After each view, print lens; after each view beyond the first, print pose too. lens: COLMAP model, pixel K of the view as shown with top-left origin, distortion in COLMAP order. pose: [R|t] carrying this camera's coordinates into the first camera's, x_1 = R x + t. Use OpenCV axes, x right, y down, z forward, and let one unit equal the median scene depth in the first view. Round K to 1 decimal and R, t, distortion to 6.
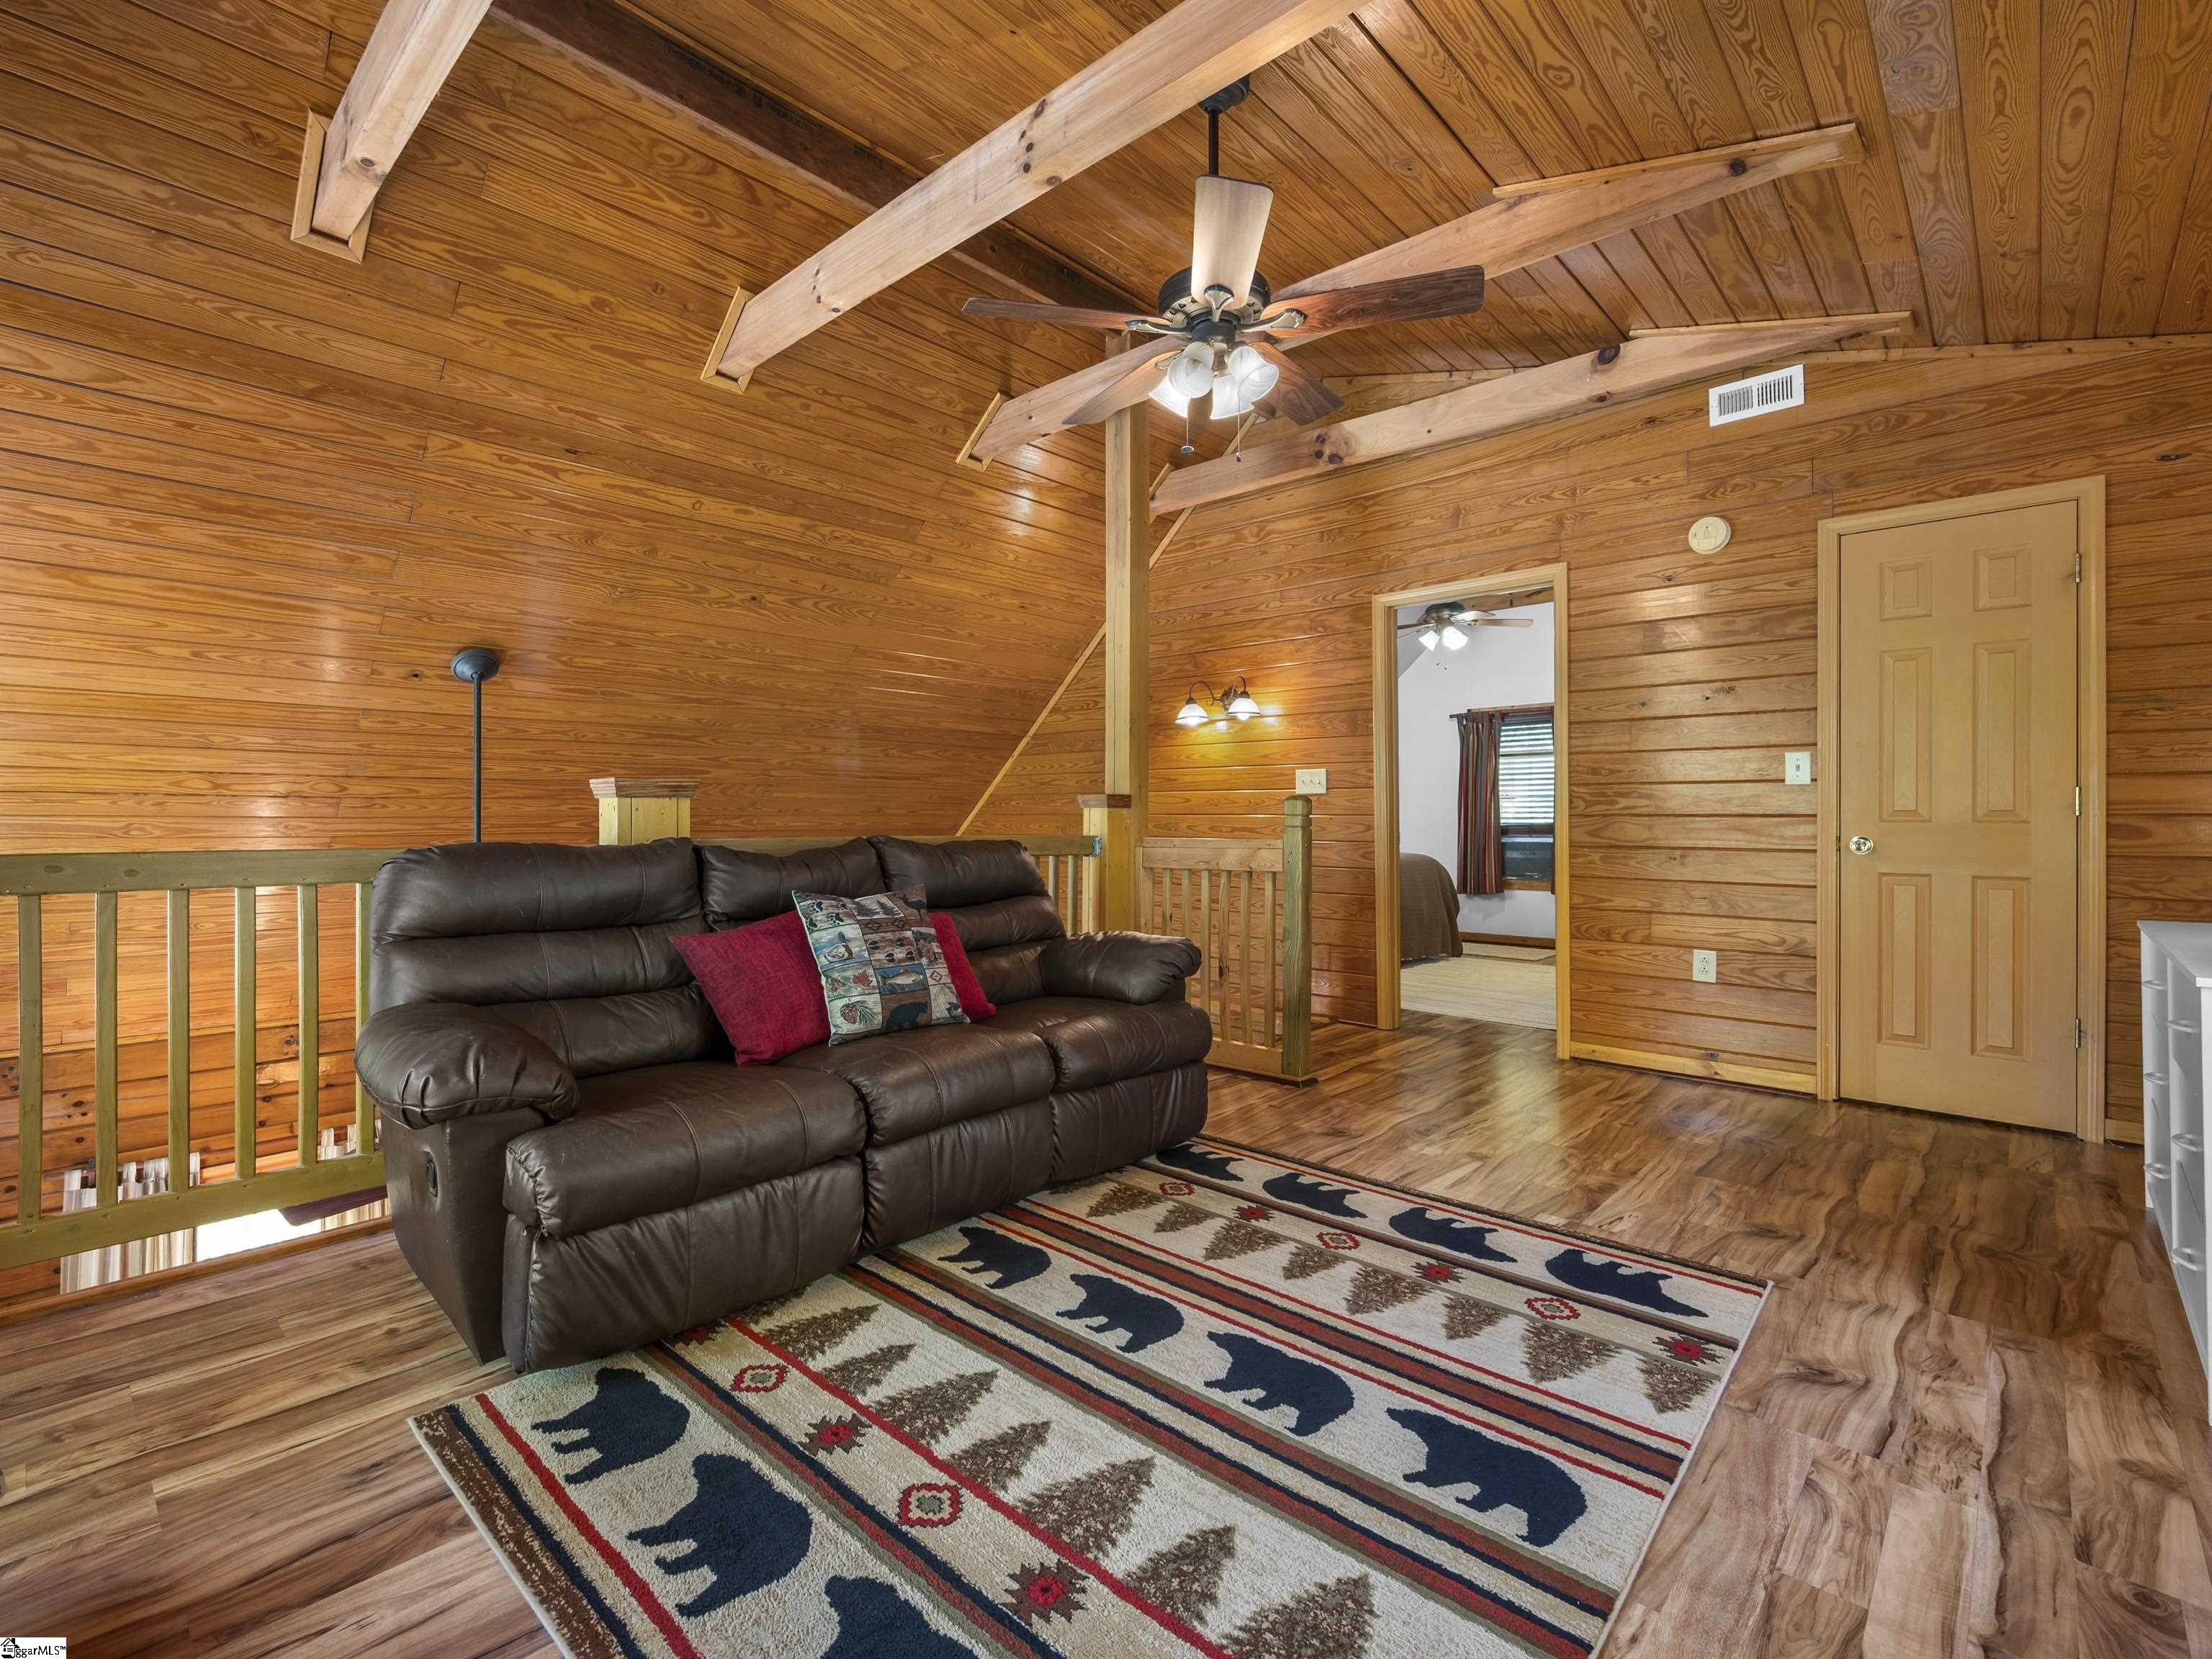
lens RADIAL K [[995.3, 0, 1106.0], [0, 995.3, 829.5], [0, 0, 1]] dist [-0.000186, -0.000314]
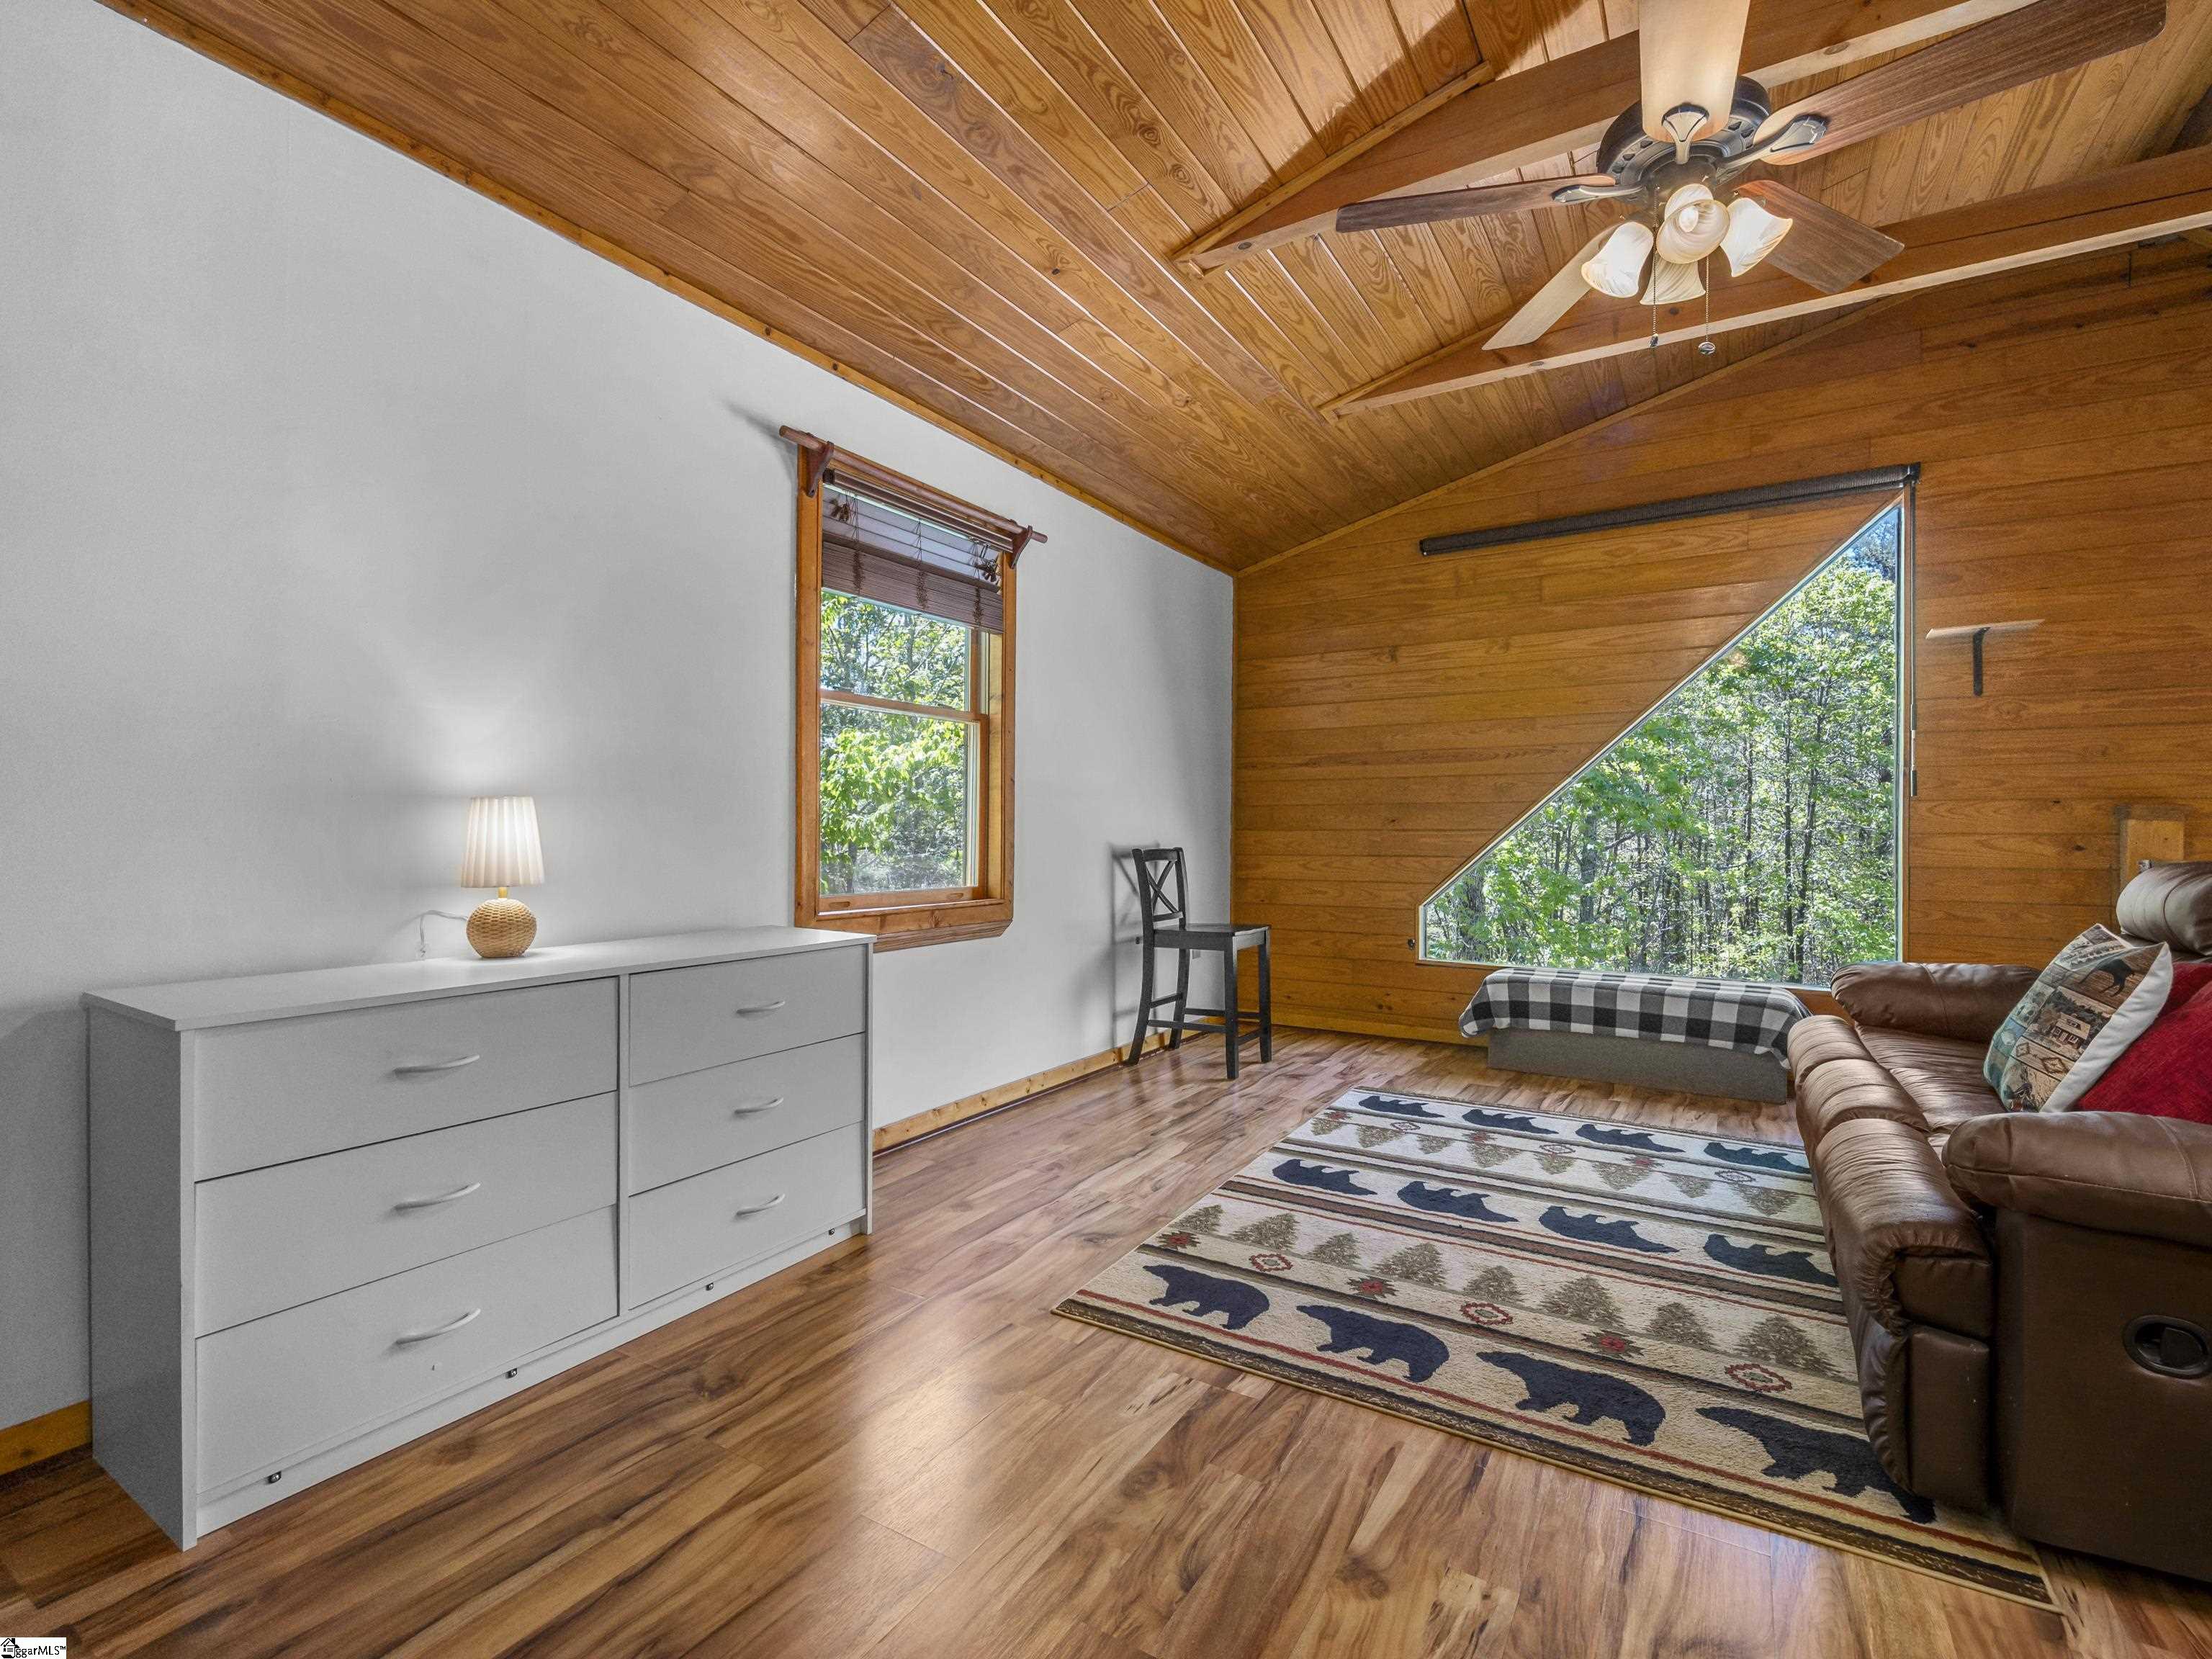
lens RADIAL K [[995.3, 0, 1106.0], [0, 995.3, 829.5], [0, 0, 1]] dist [-0.000186, -0.000314]
pose [[-0.984431, -0.005346, -0.175689, 0.863011], [-0.007096, 0.999931, 0.009331, -0.031683], [0.175627, 0.010433, -0.984402, 2.149882]]
